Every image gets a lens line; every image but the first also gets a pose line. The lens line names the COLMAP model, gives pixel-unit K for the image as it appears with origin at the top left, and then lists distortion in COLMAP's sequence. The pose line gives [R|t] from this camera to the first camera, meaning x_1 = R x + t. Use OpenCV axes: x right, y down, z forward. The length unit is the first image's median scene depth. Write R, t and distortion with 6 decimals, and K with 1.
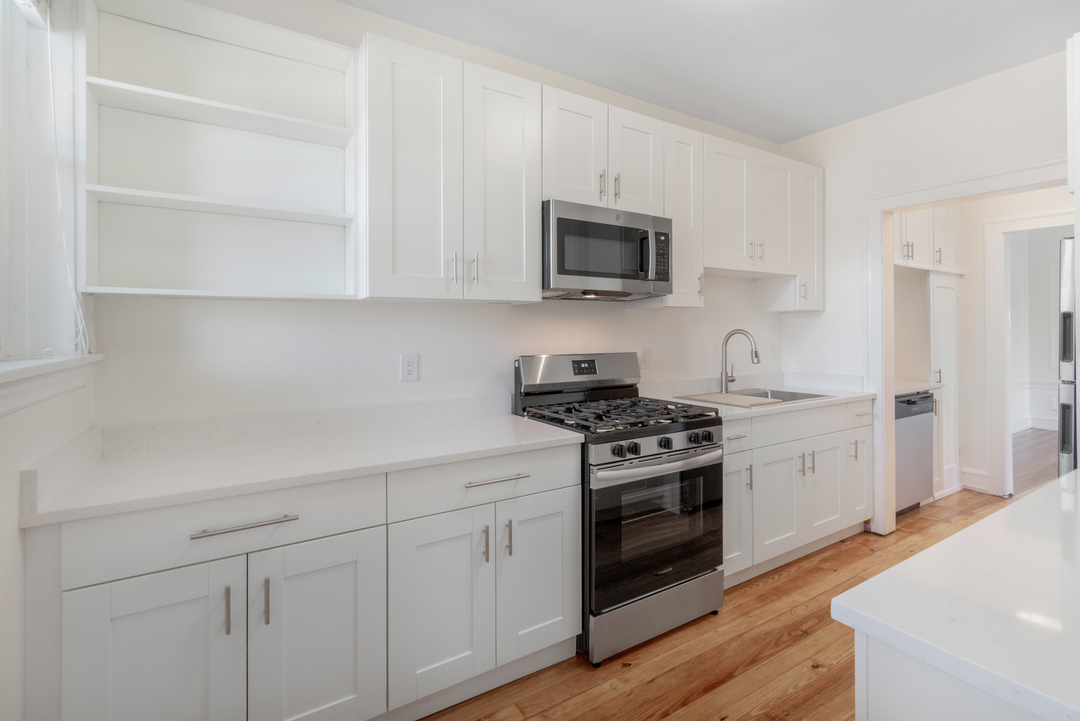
lens RADIAL K [[487.6, 0, 539.3], [0, 487.6, 321.4], [0, 0, 1]] dist [-0.002108, -0.000173]
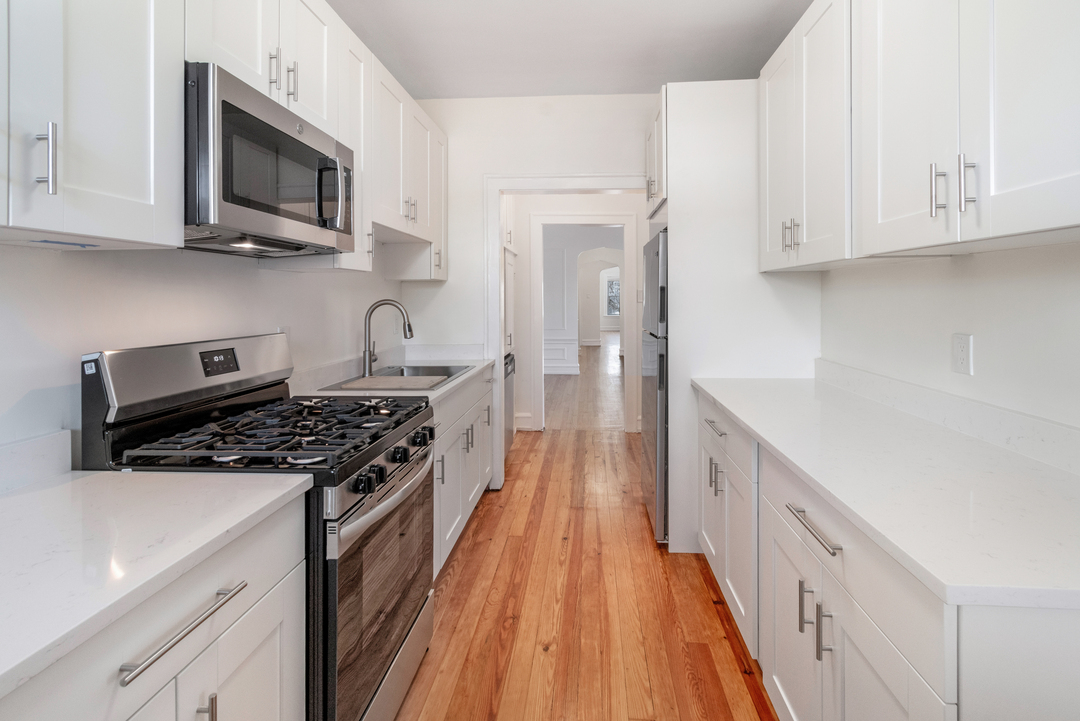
lens RADIAL K [[511.6, 0, 542.5], [0, 511.6, 294.5], [0, 0, 1]] dist [-0.005858, -0.000078]
pose [[0.588423, 0.007214, 0.808521, -0.201529], [-0.011626, 0.999932, -0.000460, 0.006477], [-0.808470, -0.009129, 0.588467, 0.325749]]
